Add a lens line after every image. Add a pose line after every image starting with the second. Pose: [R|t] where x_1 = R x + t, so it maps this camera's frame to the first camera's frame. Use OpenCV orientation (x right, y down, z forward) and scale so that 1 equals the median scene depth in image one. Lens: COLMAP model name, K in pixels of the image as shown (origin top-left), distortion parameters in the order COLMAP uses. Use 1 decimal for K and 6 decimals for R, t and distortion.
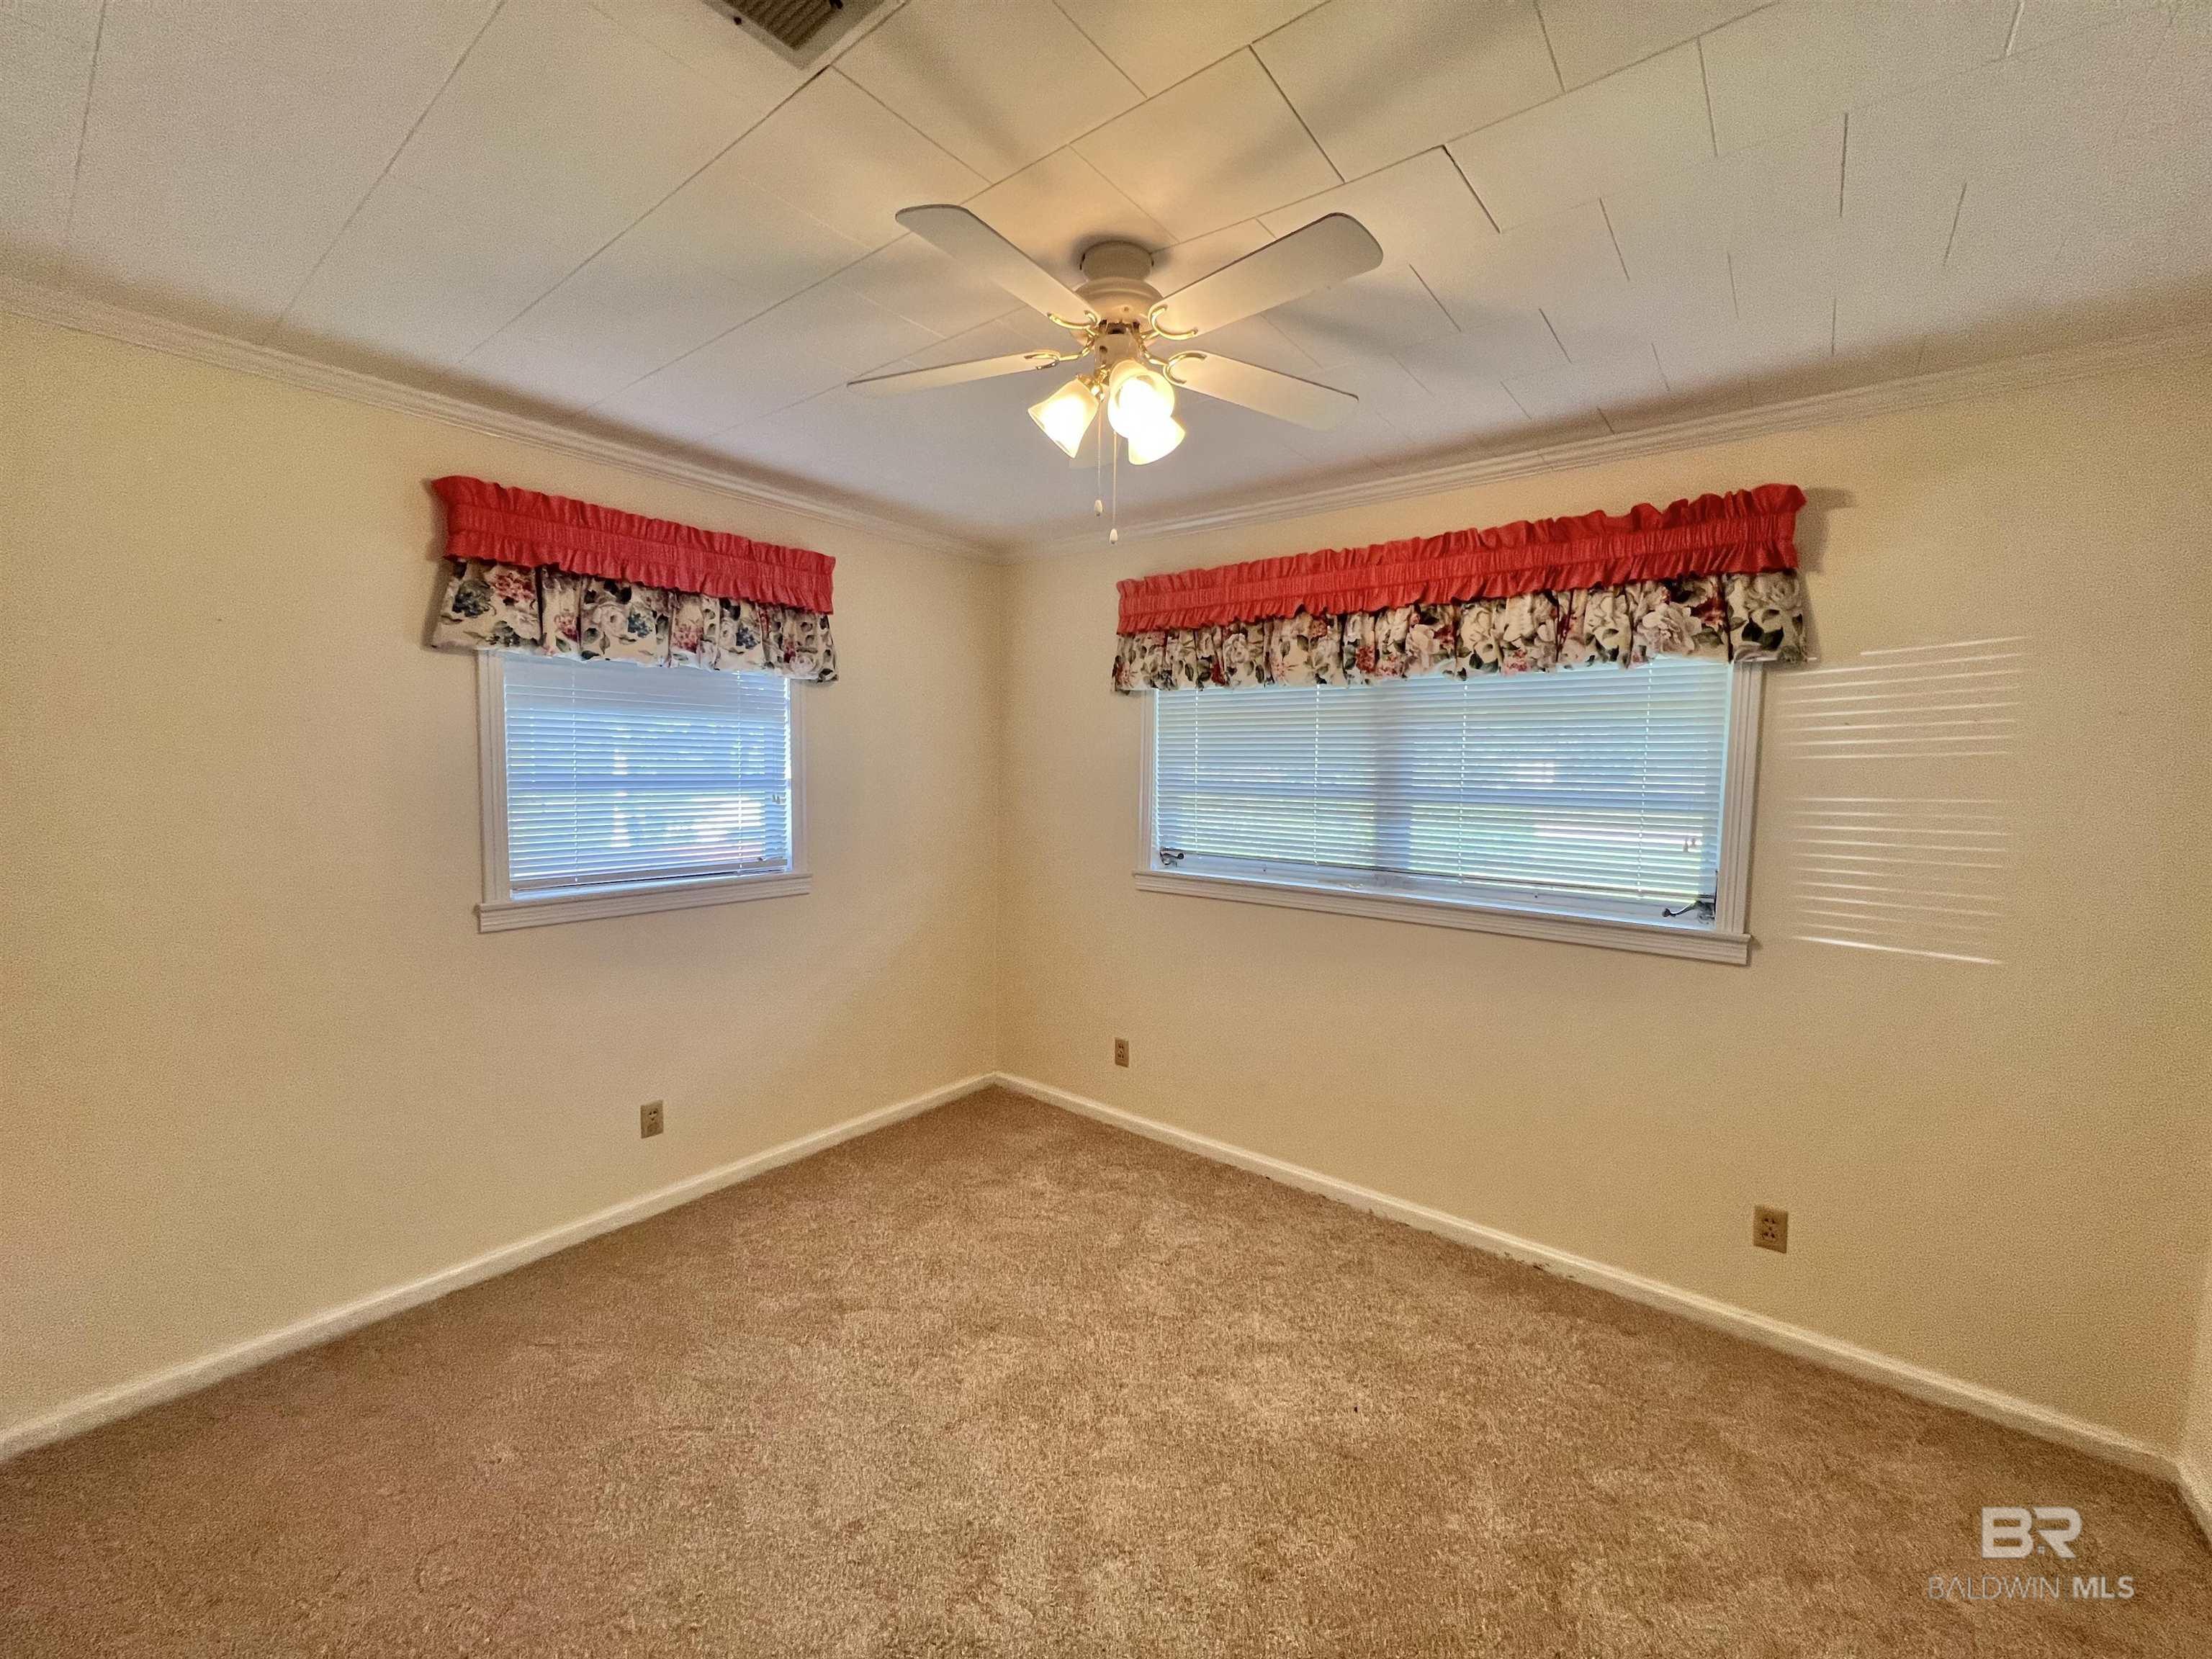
lens RADIAL K [[883.9, 0, 1091.8], [0, 883.9, 796.0], [0, 0, 1]] dist [-0.000866, 0.000875]
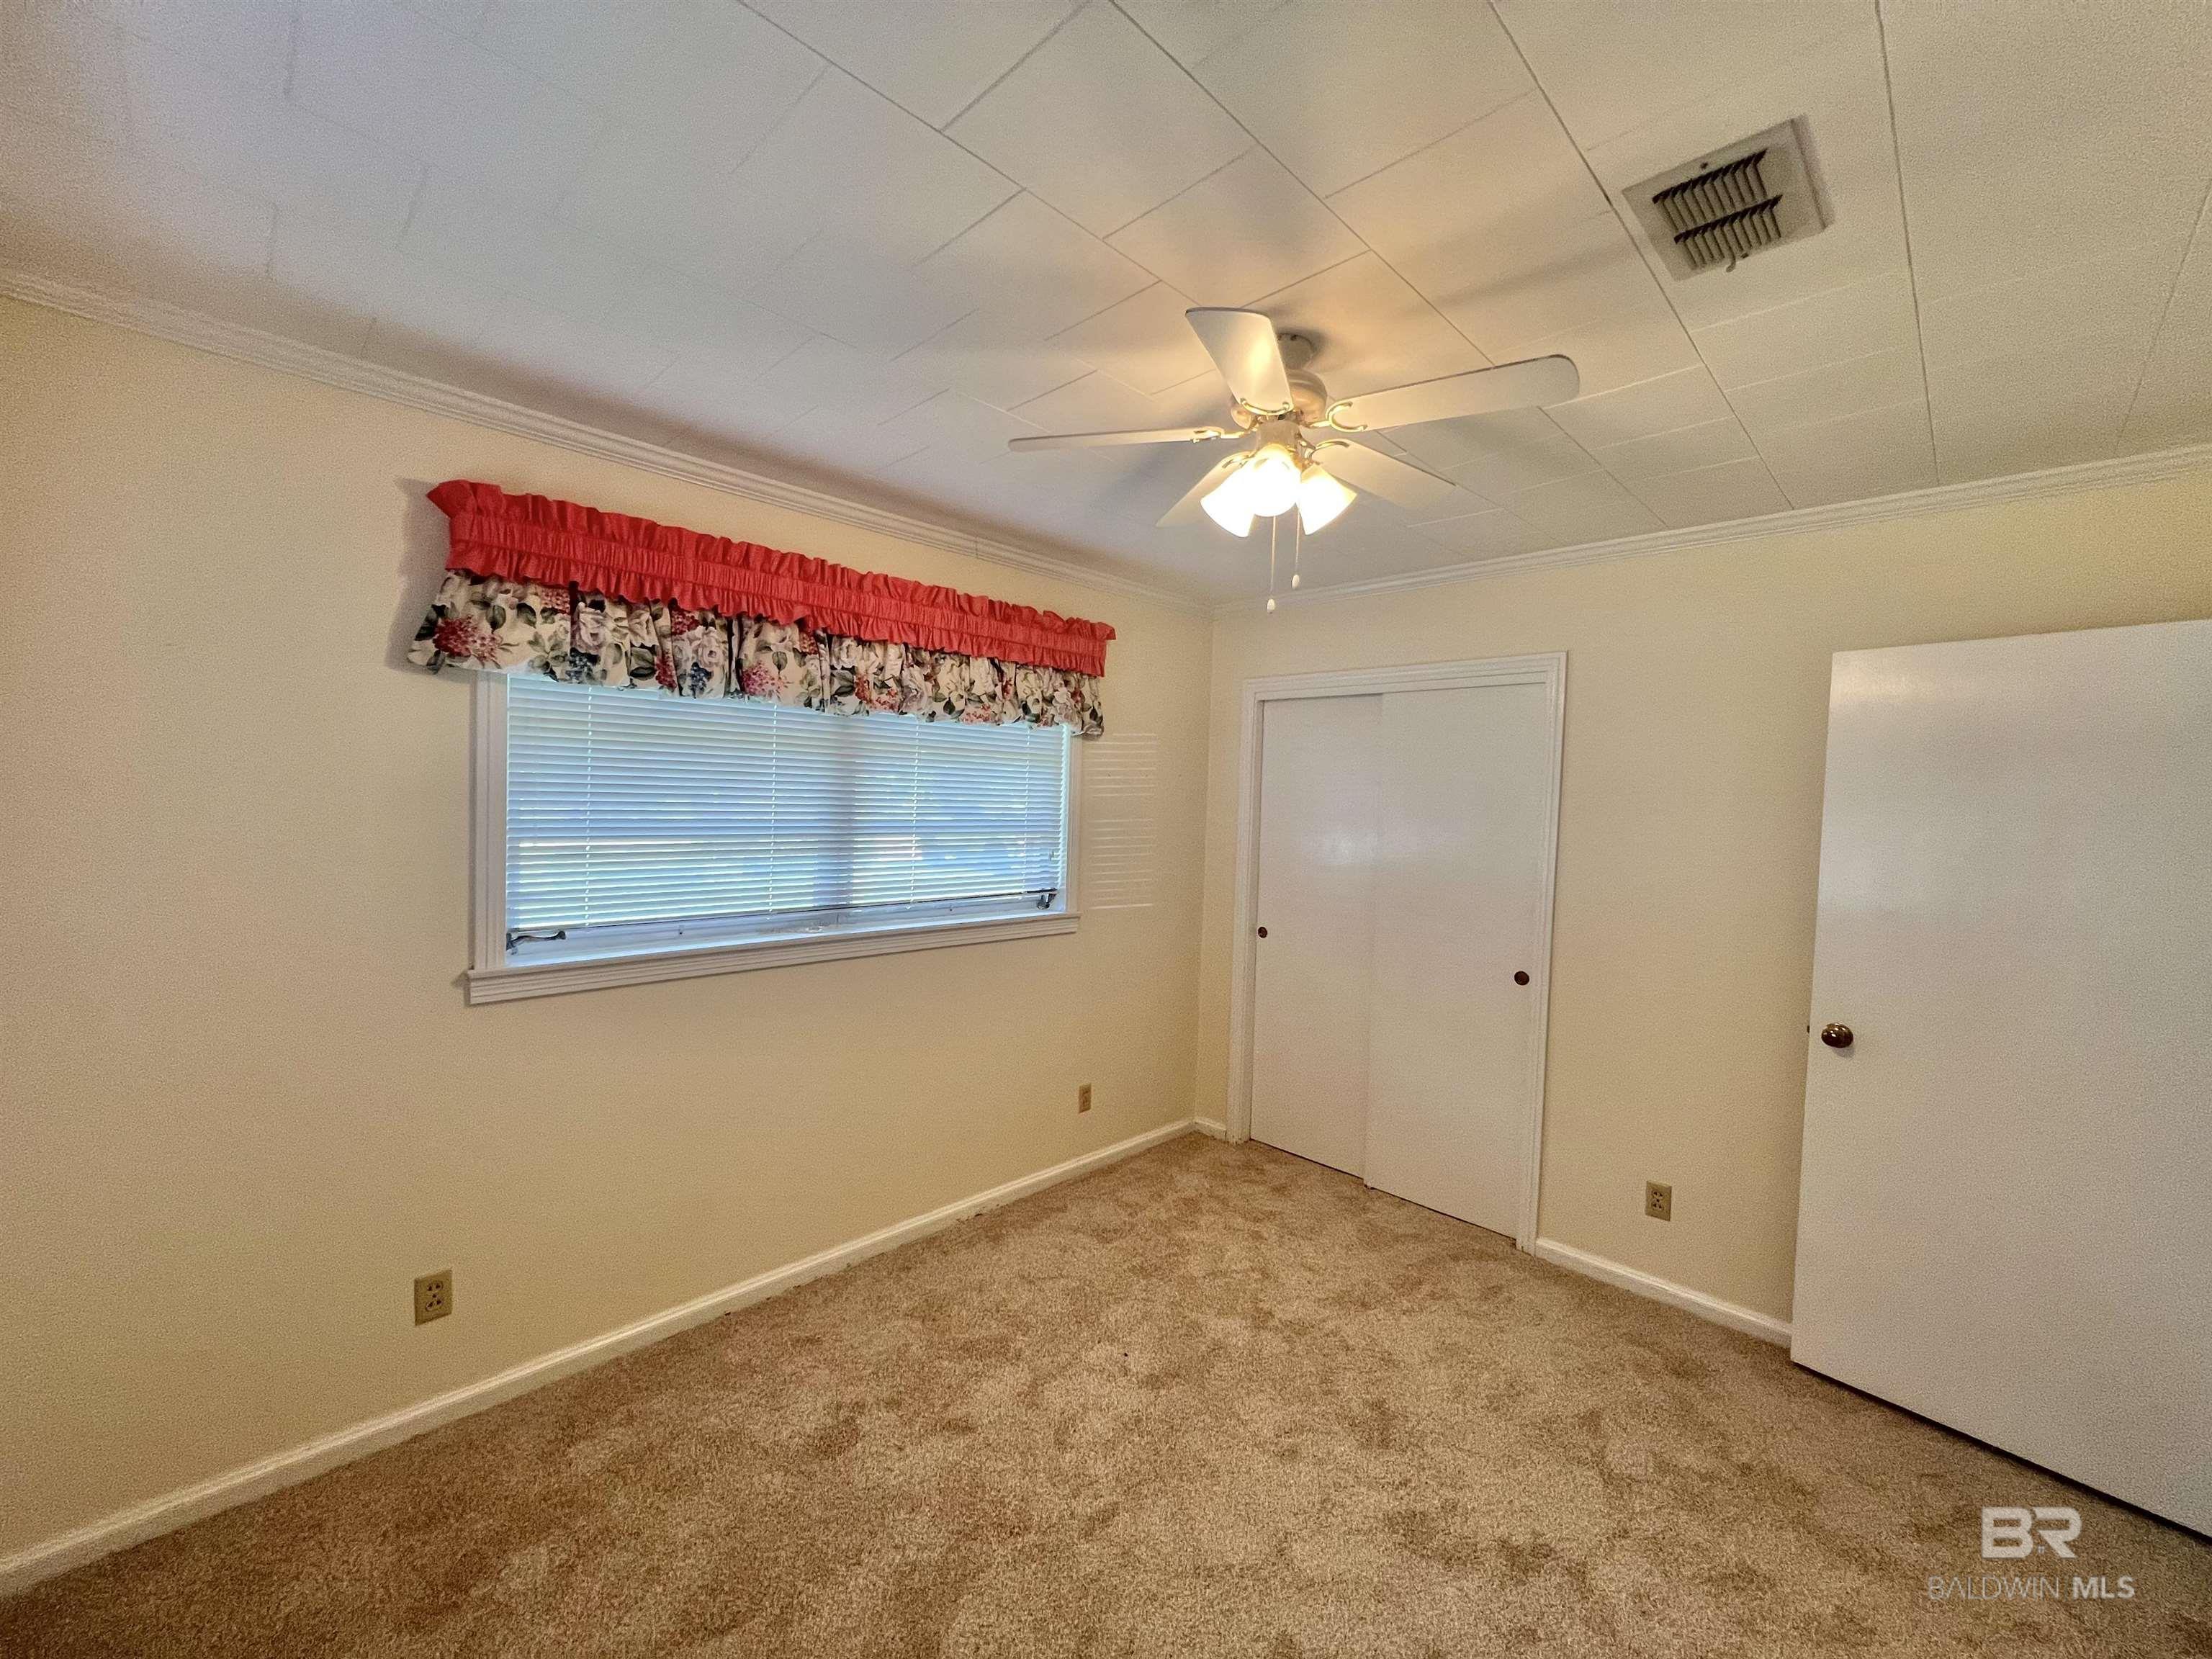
lens RADIAL K [[883.9, 0, 1122.5], [0, 883.9, 797.9], [0, 0, 1]] dist [-0.000866, 0.000875]
pose [[0.094687, -0.018576, 0.995334, -0.634595], [0.003899, 0.999825, 0.018289, -0.055263], [-0.995499, 0.002149, 0.094743, 0.650333]]
